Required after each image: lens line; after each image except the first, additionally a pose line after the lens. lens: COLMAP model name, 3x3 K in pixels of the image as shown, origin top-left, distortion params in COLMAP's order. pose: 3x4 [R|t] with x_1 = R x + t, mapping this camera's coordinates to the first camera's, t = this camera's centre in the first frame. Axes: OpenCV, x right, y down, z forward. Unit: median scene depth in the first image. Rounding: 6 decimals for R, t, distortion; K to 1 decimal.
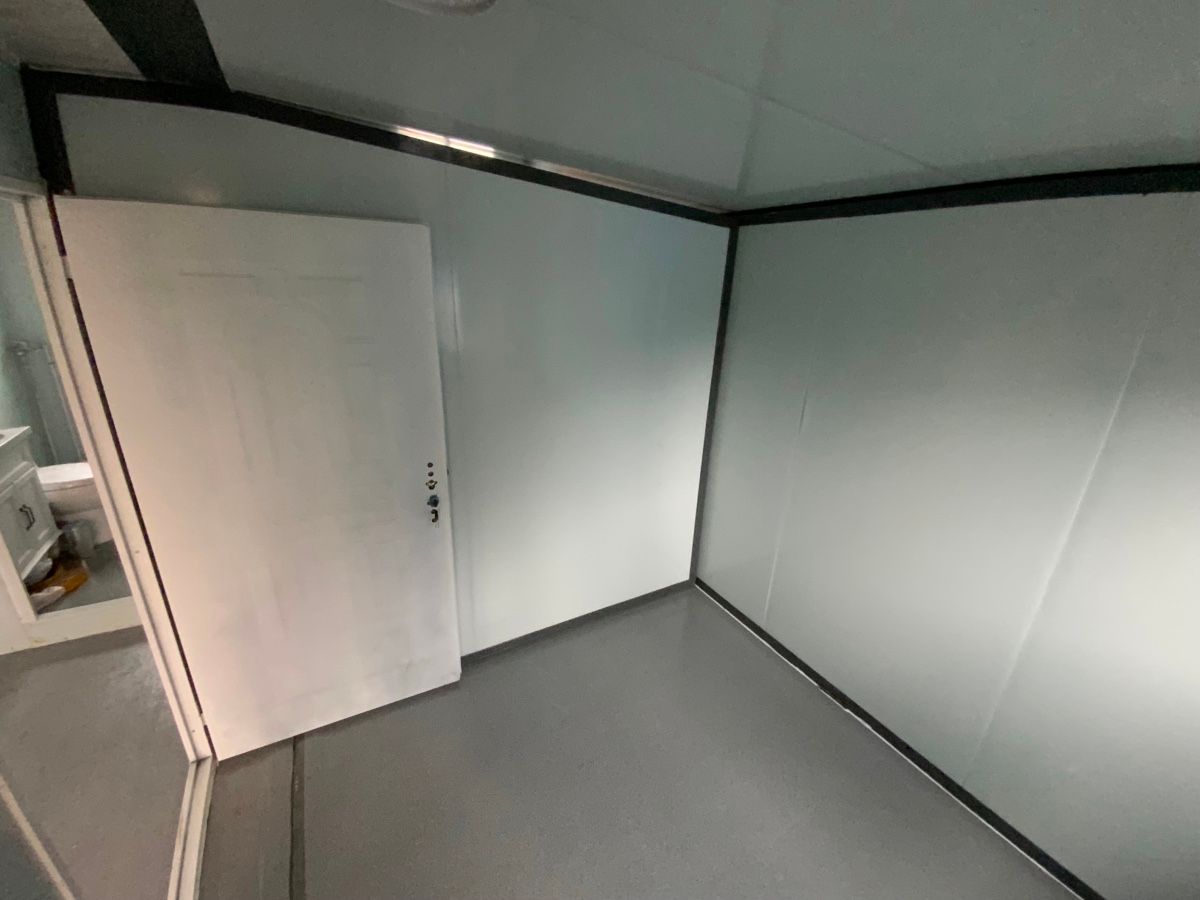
lens RADIAL K [[489.3, 0, 594.1], [0, 489.3, 450.3], [0, 0, 1]] dist [0.040311, -0.025143]
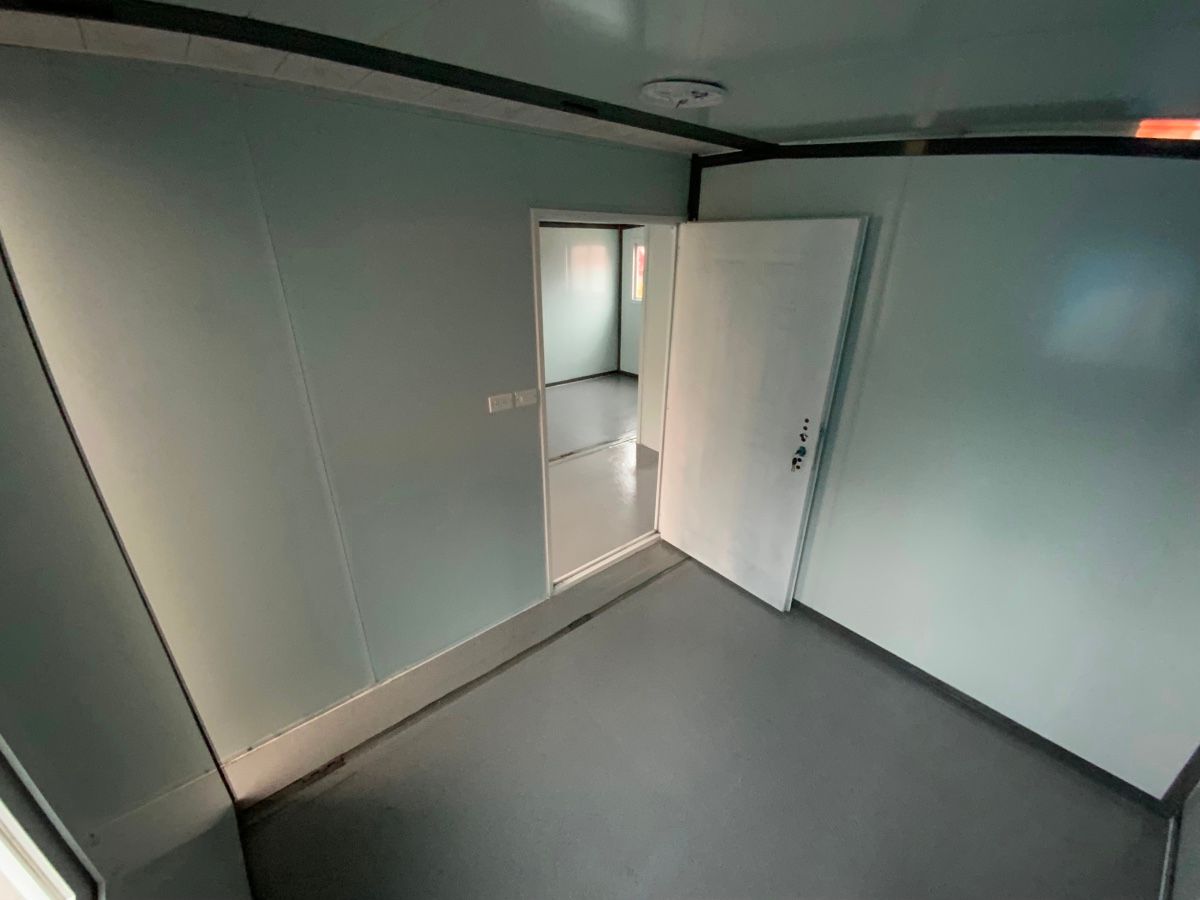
lens RADIAL K [[489.3, 0, 594.1], [0, 489.3, 450.3], [0, 0, 1]] dist [0.040311, -0.025143]
pose [[0.183248, 0.349498, -0.918842, 0.693931], [-0.342704, 0.898748, 0.273508, -0.055318], [0.921398, 0.264772, 0.284468, 0.188996]]
